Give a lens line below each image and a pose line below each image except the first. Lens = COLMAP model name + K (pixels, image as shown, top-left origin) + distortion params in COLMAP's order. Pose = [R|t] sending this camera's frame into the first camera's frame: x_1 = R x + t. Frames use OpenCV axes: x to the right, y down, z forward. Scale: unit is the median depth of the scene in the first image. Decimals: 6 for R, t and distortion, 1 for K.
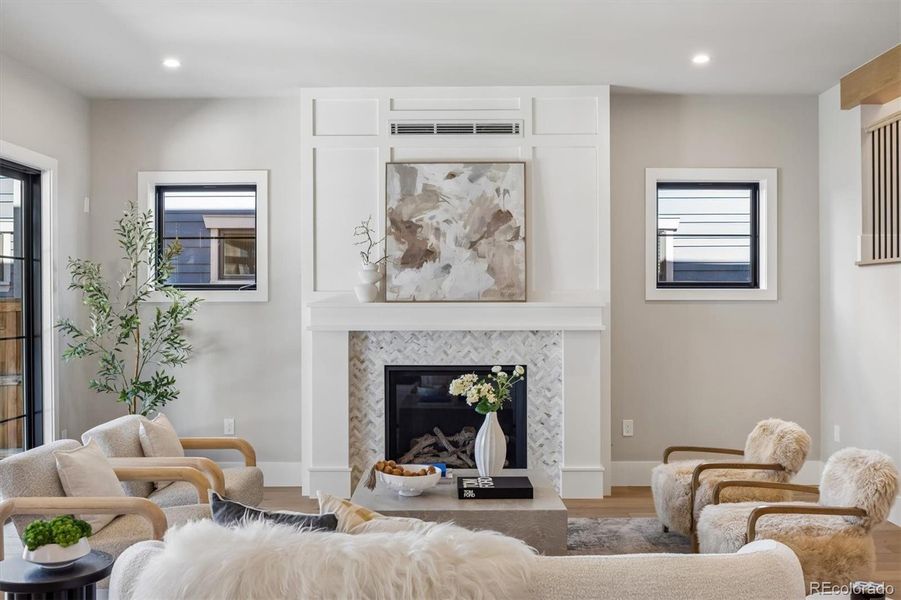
lens RADIAL K [[852.2, 0, 450.4], [0, 852.2, 302.5], [0, 0, 1]] dist [0.000401, 0.000000]
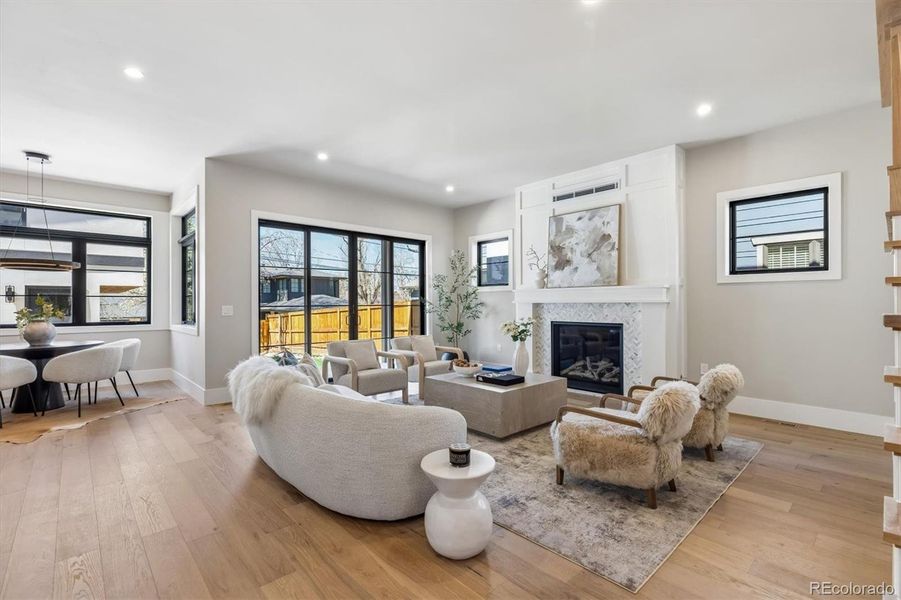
lens RADIAL K [[411.2, 0, 452.5], [0, 411.2, 299.7], [0, 0, 1]] dist [-0.000514, -0.001406]
pose [[0.685711, -0.008271, -0.727827, 0.456233], [0.006487, 0.999965, -0.005253, 0.028465], [0.727845, -0.001119, 0.685741, 0.194951]]
